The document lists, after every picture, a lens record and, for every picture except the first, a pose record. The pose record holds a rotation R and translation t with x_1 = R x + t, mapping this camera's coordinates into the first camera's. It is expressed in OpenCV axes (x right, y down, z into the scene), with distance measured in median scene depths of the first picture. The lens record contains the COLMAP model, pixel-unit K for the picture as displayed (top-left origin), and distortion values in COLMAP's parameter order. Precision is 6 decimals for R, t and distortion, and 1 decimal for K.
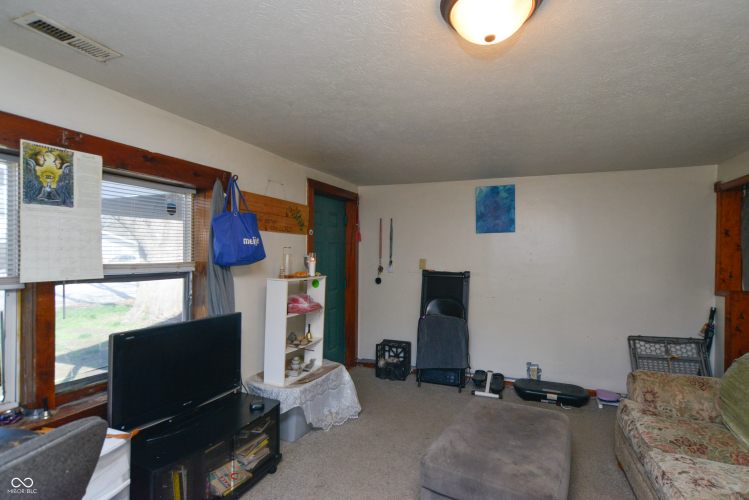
lens RADIAL K [[372.5, 0, 375.9], [0, 372.5, 253.6], [0, 0, 1]] dist [-0.011931, 0.011249]
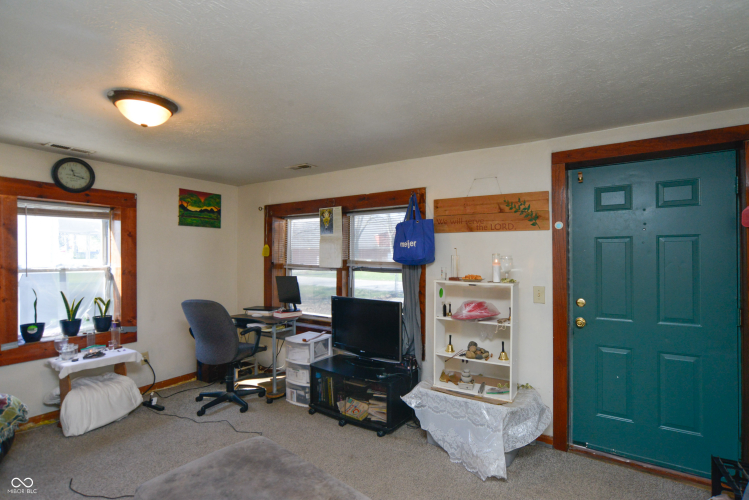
lens RADIAL K [[372.5, 0, 380.9], [0, 372.5, 255.4], [0, 0, 1]] dist [-0.011931, 0.011249]
pose [[-0.164568, -0.006089, -0.986347, 0.868968], [-0.000715, 0.999981, -0.006053, 0.008241], [0.986366, -0.000291, -0.164569, 1.138608]]
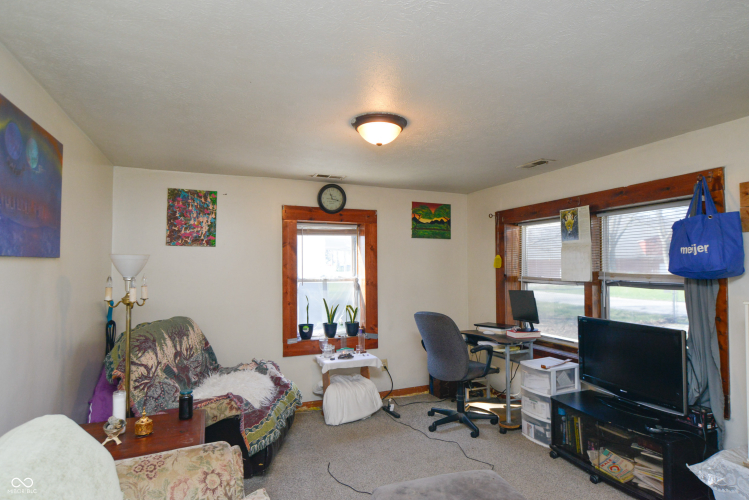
lens RADIAL K [[407.4, 0, 379.6], [0, 407.4, 255.6], [0, 0, 1]] dist [-0.017093, 0.010226]
pose [[-0.683330, -0.025334, -0.729670, 0.842284], [0.001178, 0.999358, -0.035801, 0.011016], [0.730109, -0.025323, -0.682861, 1.134643]]
